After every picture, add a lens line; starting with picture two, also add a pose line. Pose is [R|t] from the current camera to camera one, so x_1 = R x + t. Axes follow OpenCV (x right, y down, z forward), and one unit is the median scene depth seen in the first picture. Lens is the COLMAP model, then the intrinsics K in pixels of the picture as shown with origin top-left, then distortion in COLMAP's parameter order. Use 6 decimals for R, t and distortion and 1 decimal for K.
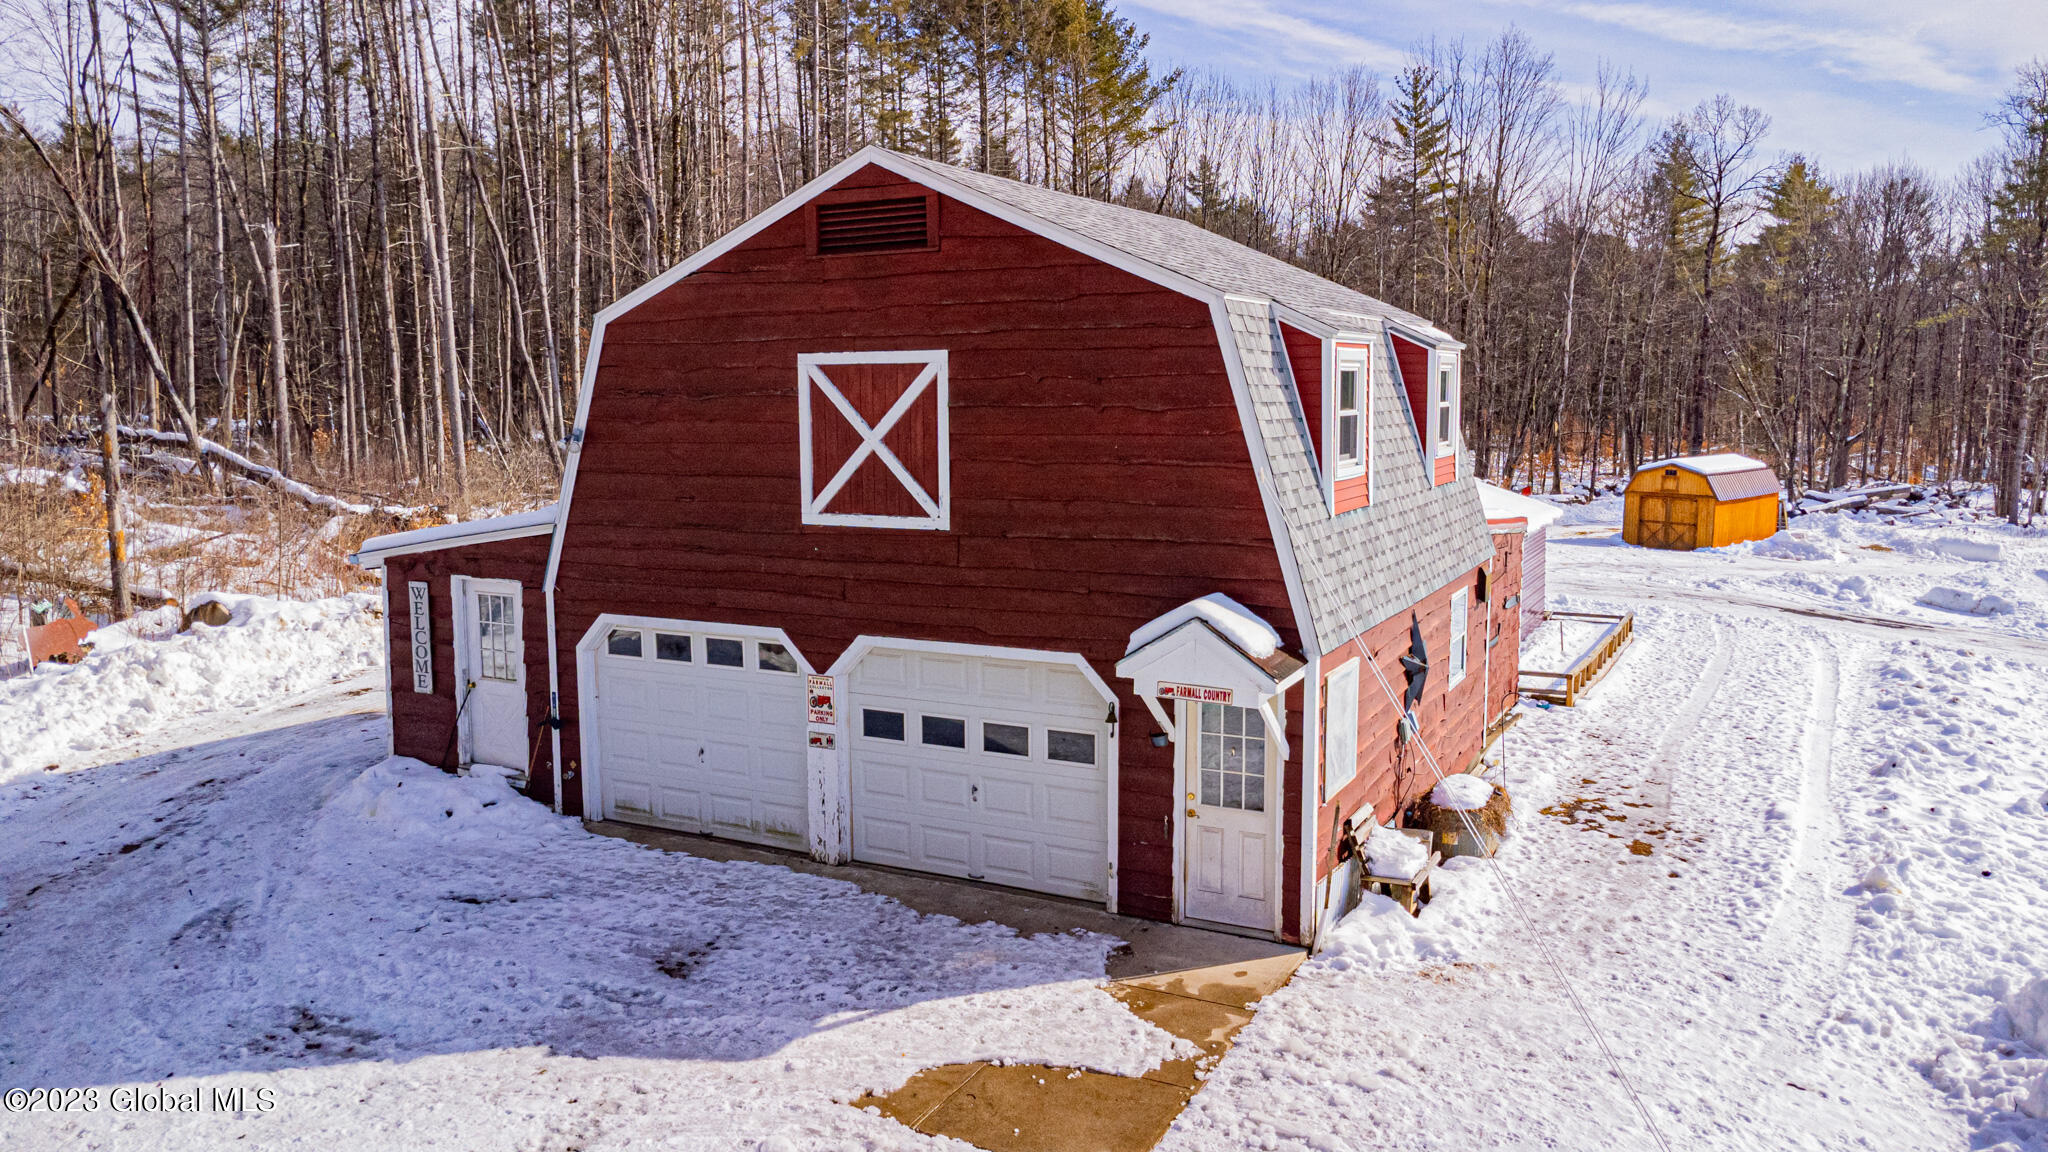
lens RADIAL K [[1459.6, 0, 1024.0], [0, 1459.6, 576.0], [0, 0, 1]] dist [0.013865, 0.001123]
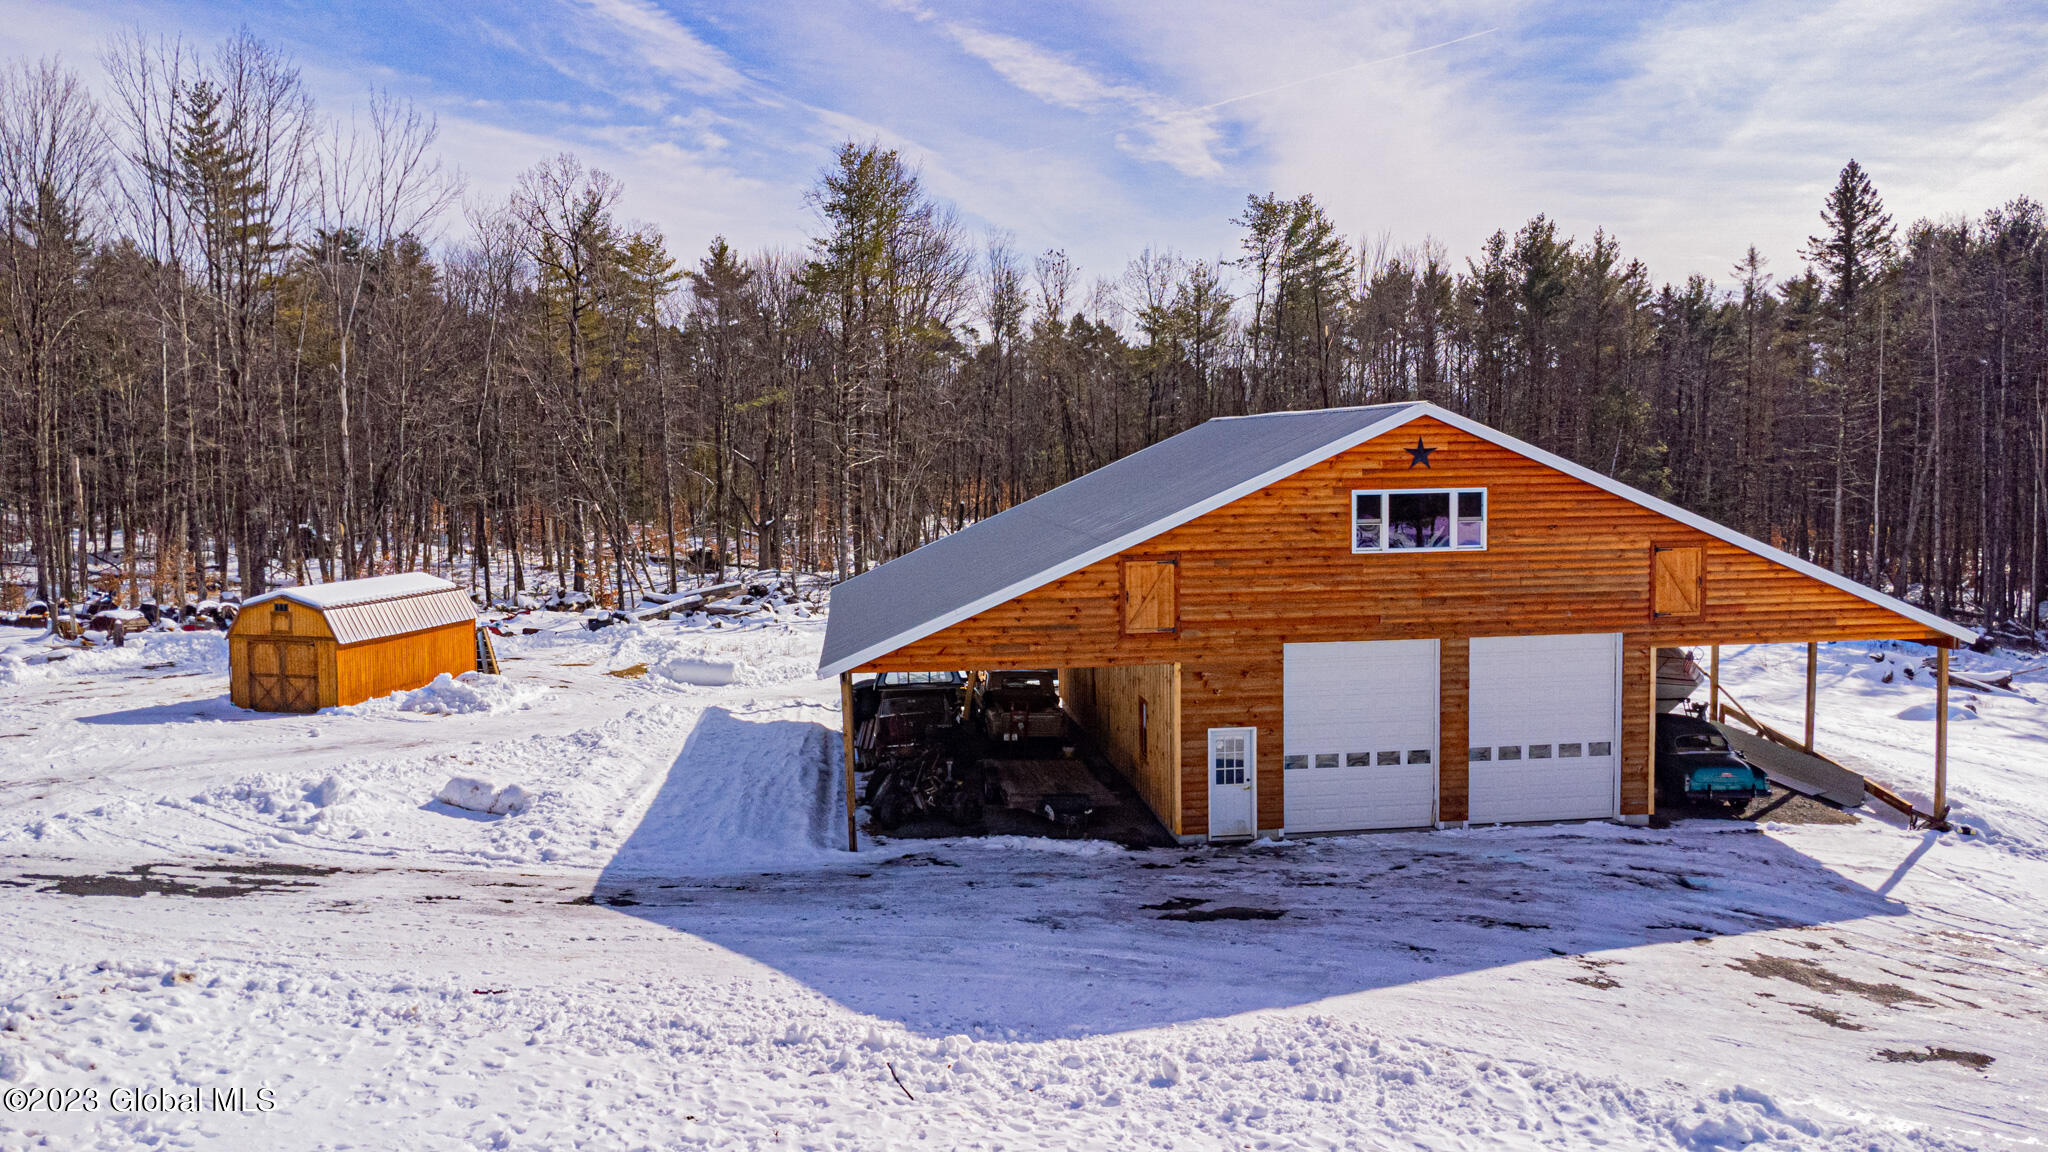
lens RADIAL K [[1459.6, 0, 1024.0], [0, 1459.6, 576.0], [0, 0, 1]] dist [0.013865, 0.001123]
pose [[0.839301, -0.052513, 0.541125, 0.356713], [0.079906, 0.996430, -0.027238, -0.036525], [-0.537763, 0.066100, 0.840501, 0.182756]]
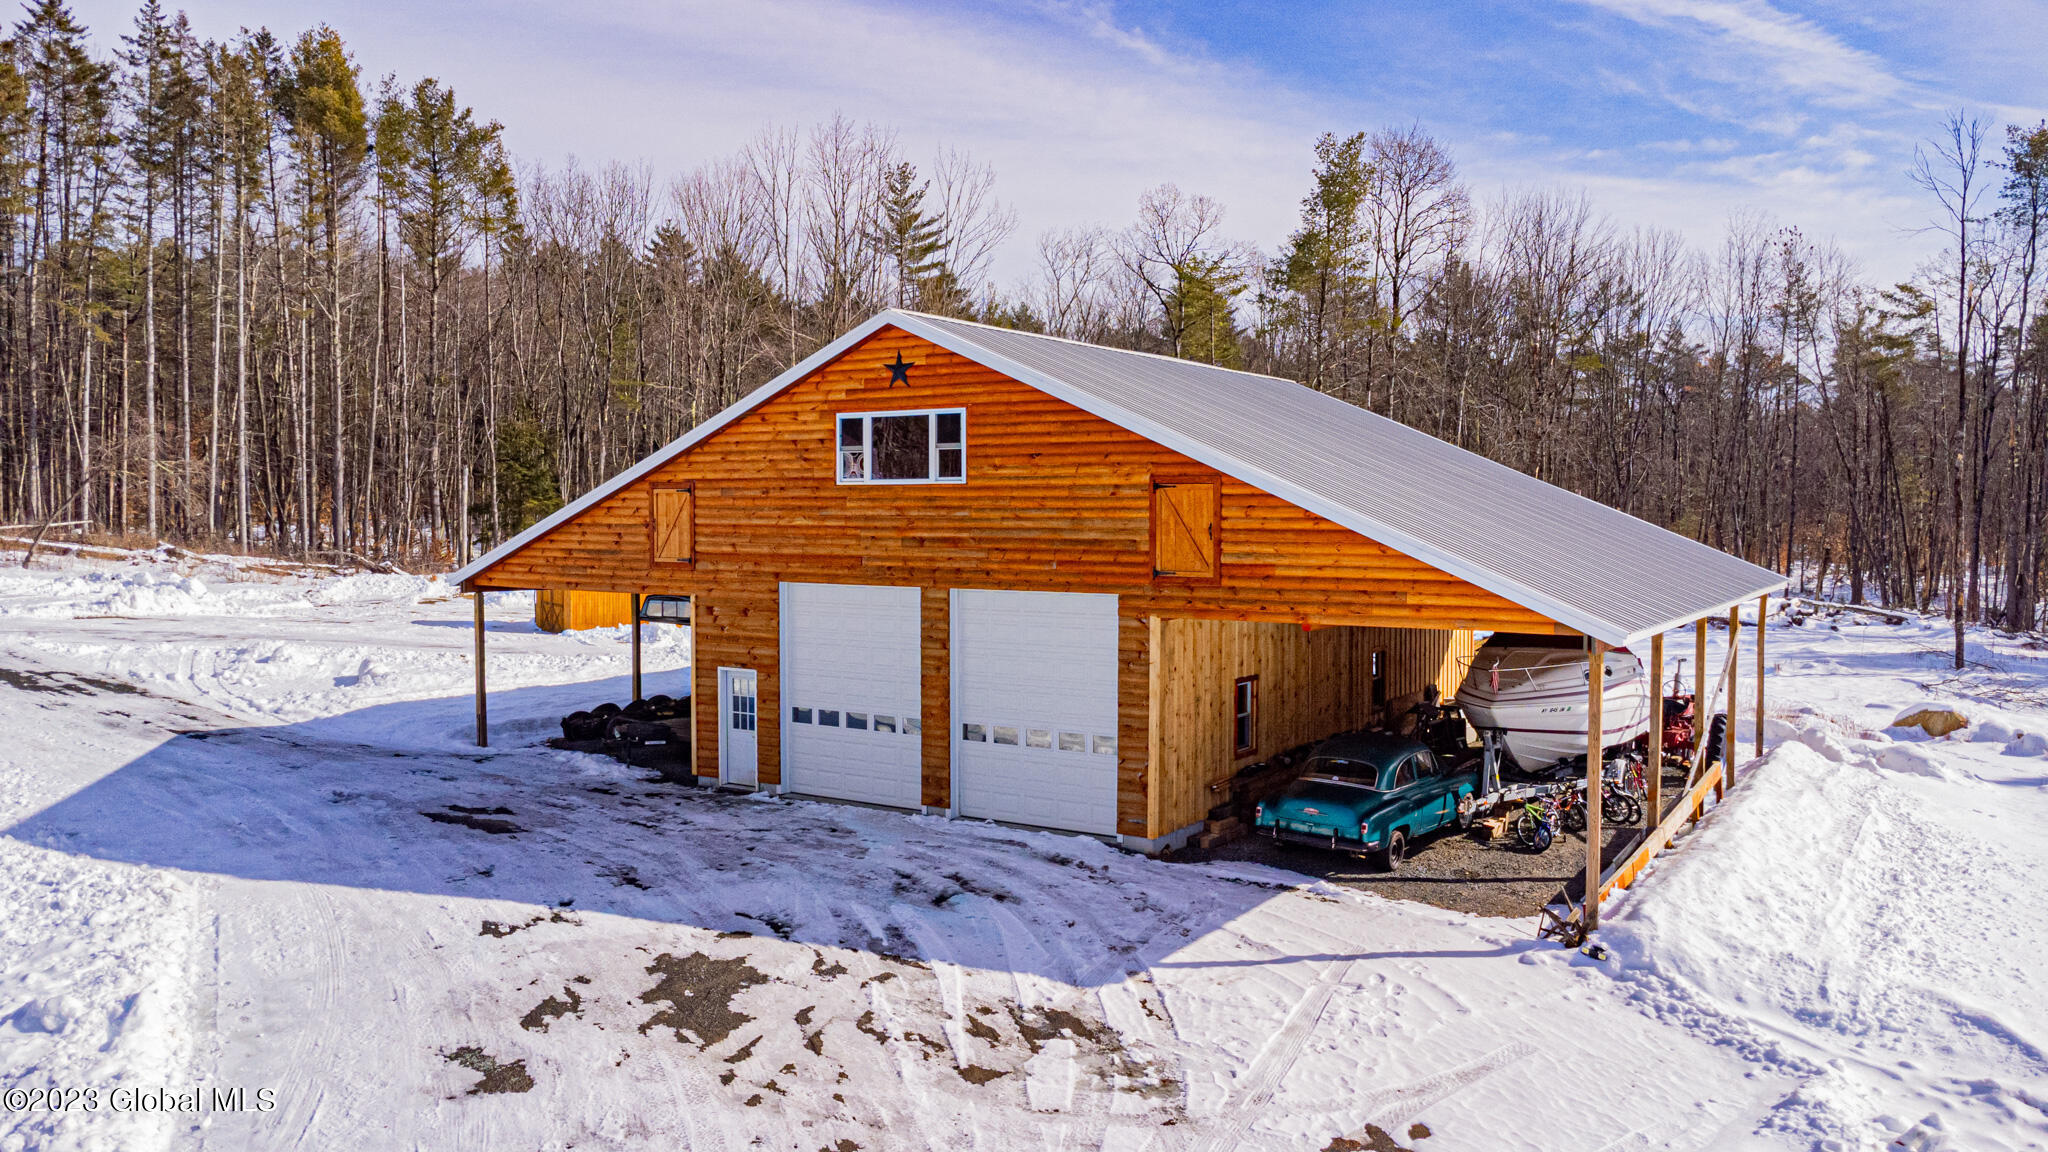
lens RADIAL K [[1429.2, 0, 1052.1], [0, 1429.2, 587.2], [0, 0, 1]] dist [0.002043, 0.000747]
pose [[0.994217, 0.017652, -0.105933, 0.847337], [-0.026471, 0.996245, -0.082434, 0.018066], [0.104080, 0.084761, 0.990950, 0.117316]]
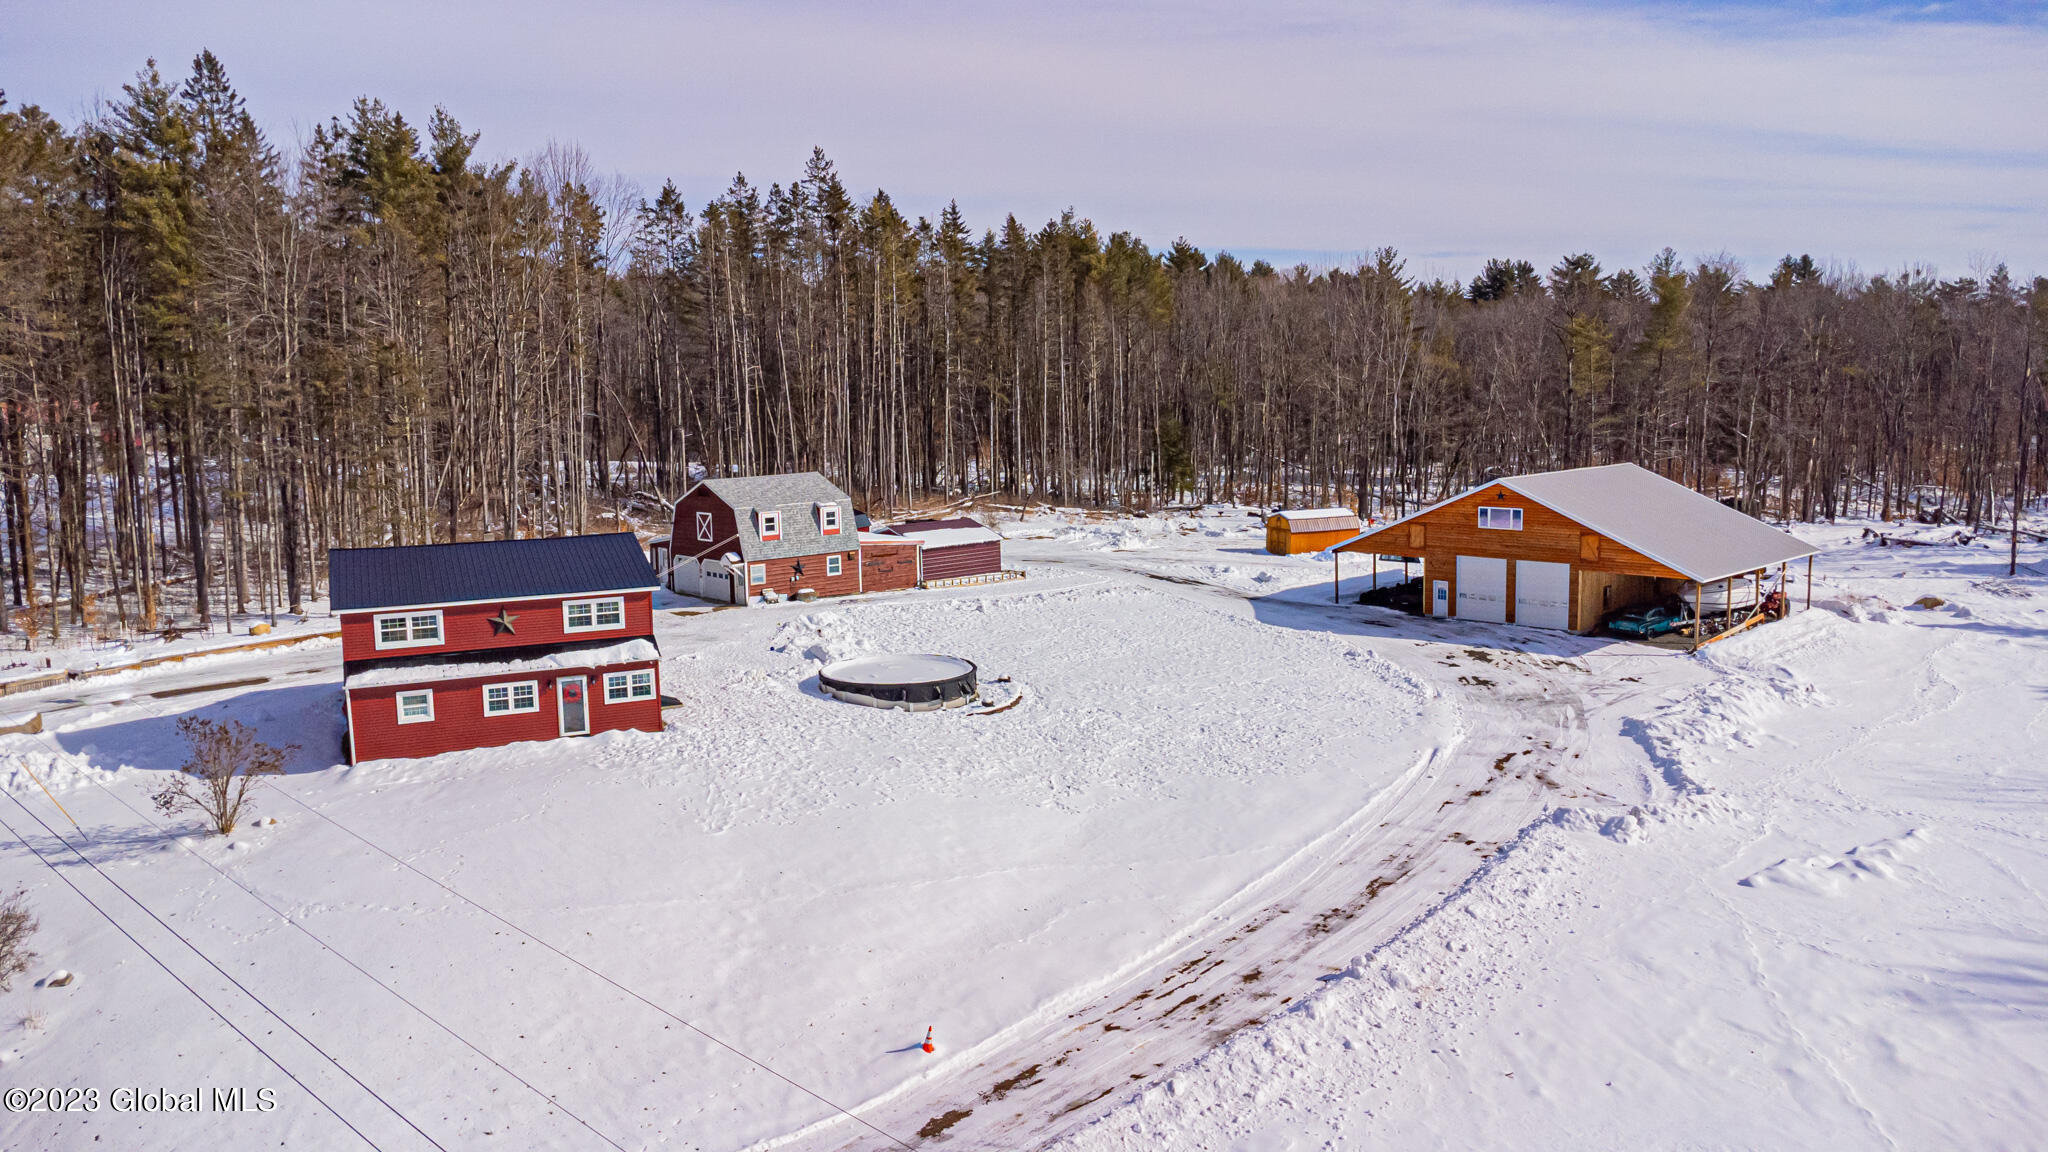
lens RADIAL K [[1459.6, 0, 1024.0], [0, 1459.6, 576.0], [0, 0, 1]] dist [0.013865, 0.001123]
pose [[0.936955, 0.034417, -0.347751, 0.821265], [-0.032837, 0.999406, 0.010438, 0.001592], [0.347903, 0.001639, 0.937529, -1.067142]]
